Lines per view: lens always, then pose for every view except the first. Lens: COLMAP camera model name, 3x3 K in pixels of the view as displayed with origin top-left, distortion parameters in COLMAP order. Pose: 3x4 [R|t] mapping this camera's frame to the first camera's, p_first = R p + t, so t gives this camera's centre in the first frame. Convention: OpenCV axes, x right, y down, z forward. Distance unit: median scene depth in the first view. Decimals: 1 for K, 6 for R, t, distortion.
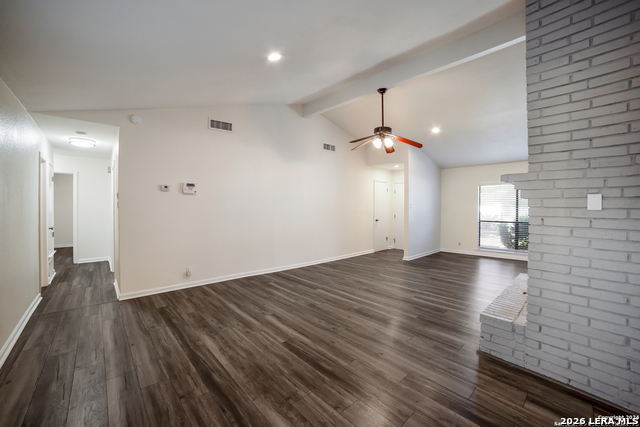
lens RADIAL K [[258.9, 0, 315.8], [0, 258.9, 207.2], [0, 0, 1]] dist [-0.095185, 0.028417]
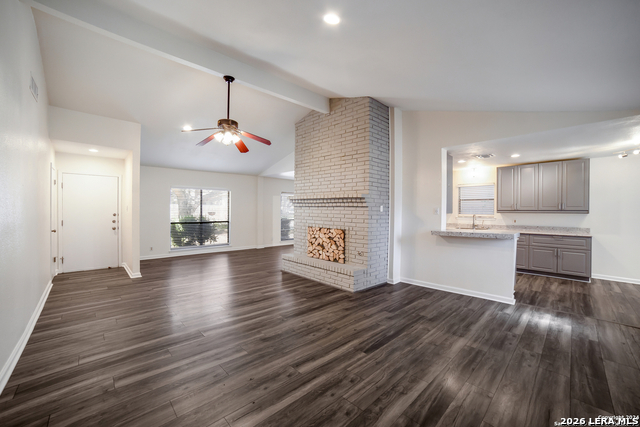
lens RADIAL K [[257.4, 0, 320.0], [0, 257.4, 213.5], [0, 0, 1]] dist [-0.101654, 0.045256]
pose [[-0.027695, -0.015879, 0.999490, -0.868090], [-0.003854, 0.999868, 0.015778, -0.004684], [-0.999609, -0.003415, -0.027753, 0.982660]]
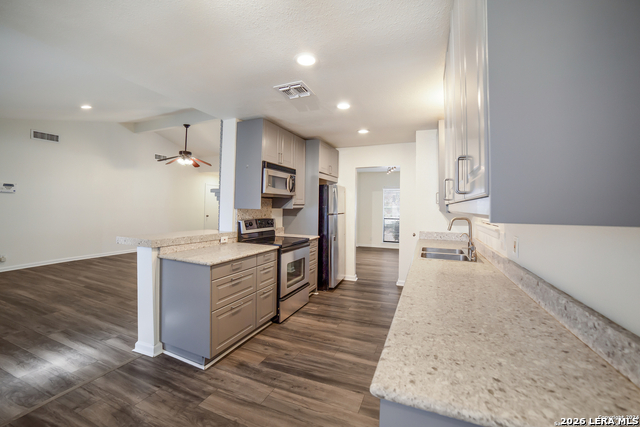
lens RADIAL K [[258.9, 0, 315.8], [0, 258.9, 207.2], [0, 0, 1]] dist [-0.095185, 0.028417]
pose [[0.899831, 0.017840, 0.435874, 0.432821], [-0.013548, 0.999824, -0.012953, 0.020301], [-0.436029, 0.005751, 0.899914, -0.867181]]
